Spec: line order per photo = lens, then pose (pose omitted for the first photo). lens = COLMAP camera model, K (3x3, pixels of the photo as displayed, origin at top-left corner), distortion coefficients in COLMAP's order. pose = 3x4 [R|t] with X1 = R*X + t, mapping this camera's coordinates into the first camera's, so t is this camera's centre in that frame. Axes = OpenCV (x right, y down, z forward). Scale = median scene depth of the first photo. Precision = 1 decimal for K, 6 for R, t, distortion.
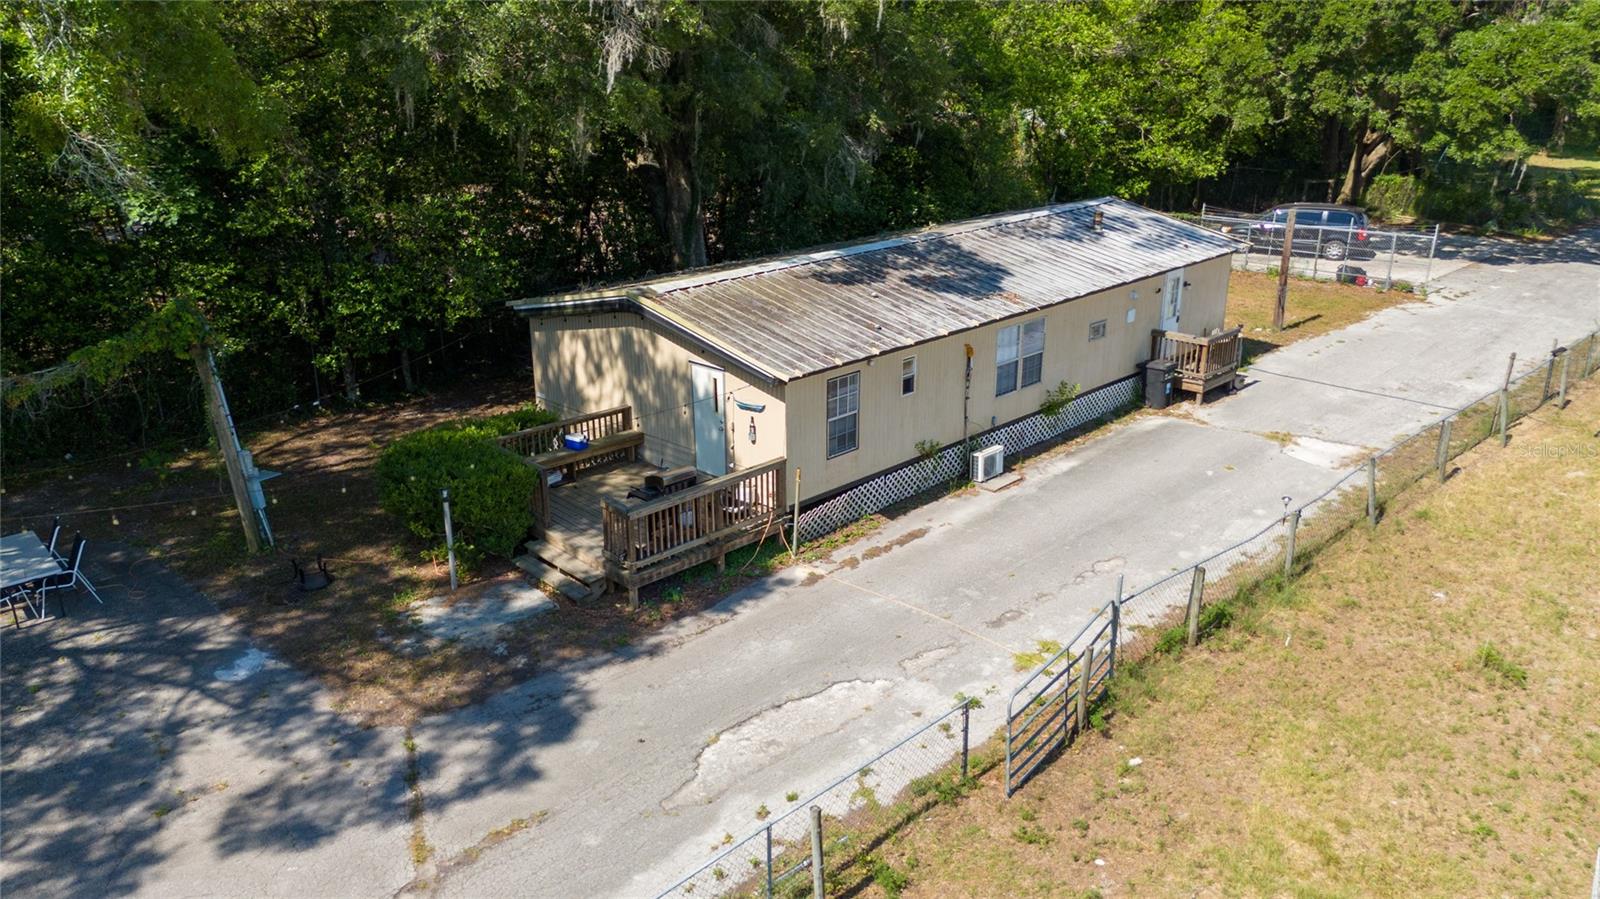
lens RADIAL K [[1159.2, 0, 800.0], [0, 1159.2, 449.5], [0, 0, 1]] dist [0.033156, -0.002569]
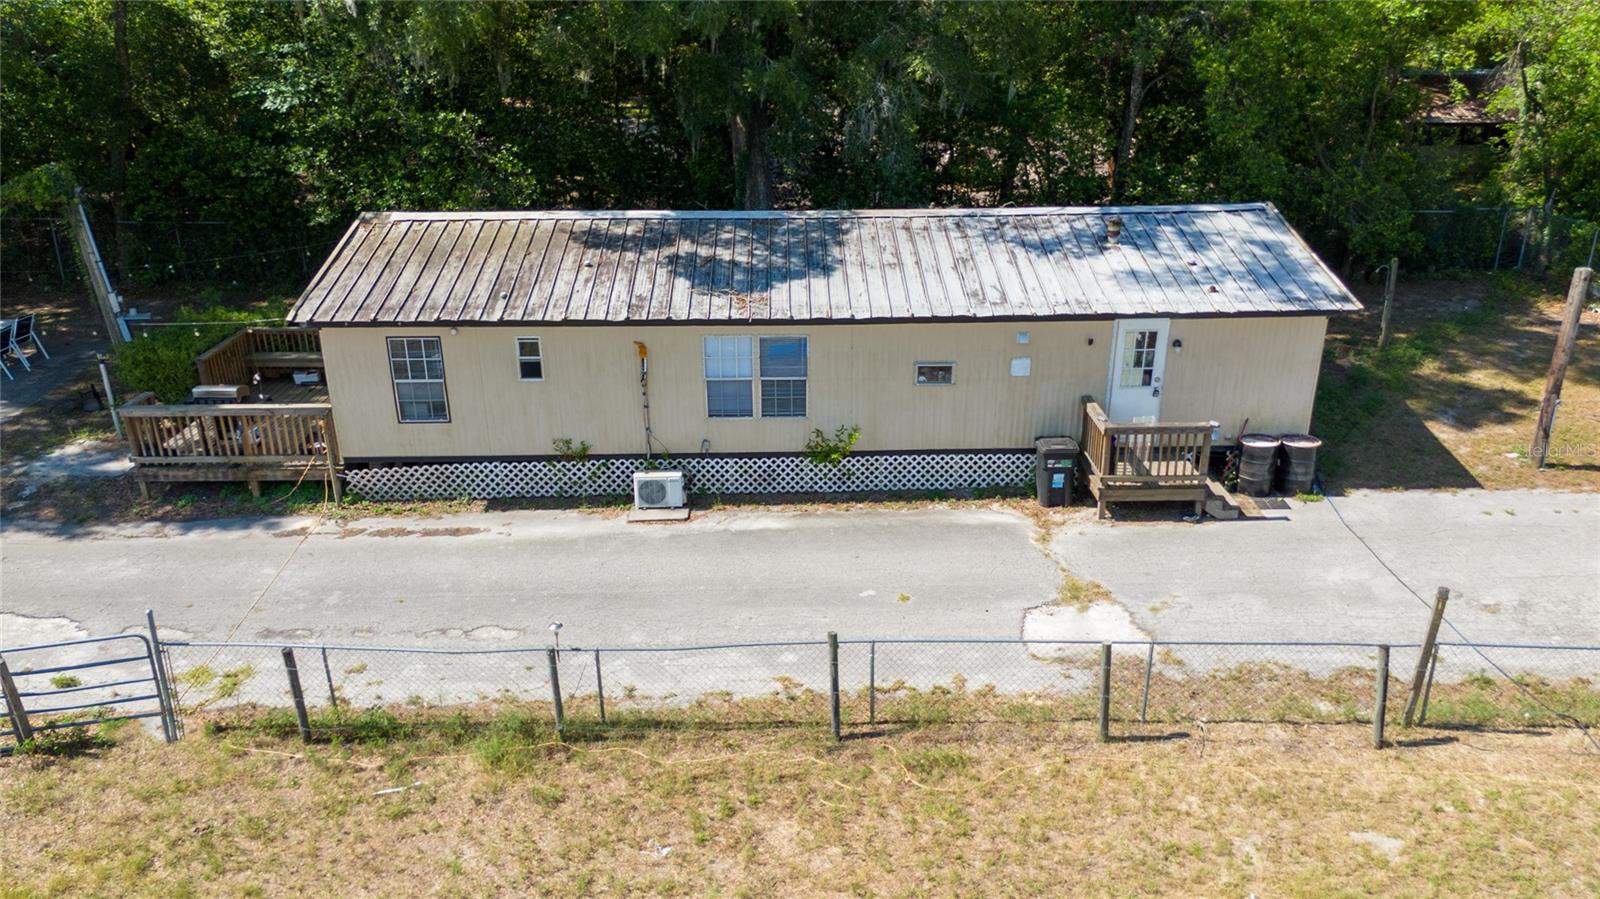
lens RADIAL K [[1159.2, 0, 800.0], [0, 1159.2, 449.5], [0, 0, 1]] dist [0.033156, -0.002569]
pose [[0.730726, 0.271641, -0.626299, 0.732250], [-0.233894, 0.961518, 0.144141, -0.155660], [0.641353, 0.041160, 0.766141, 0.423022]]
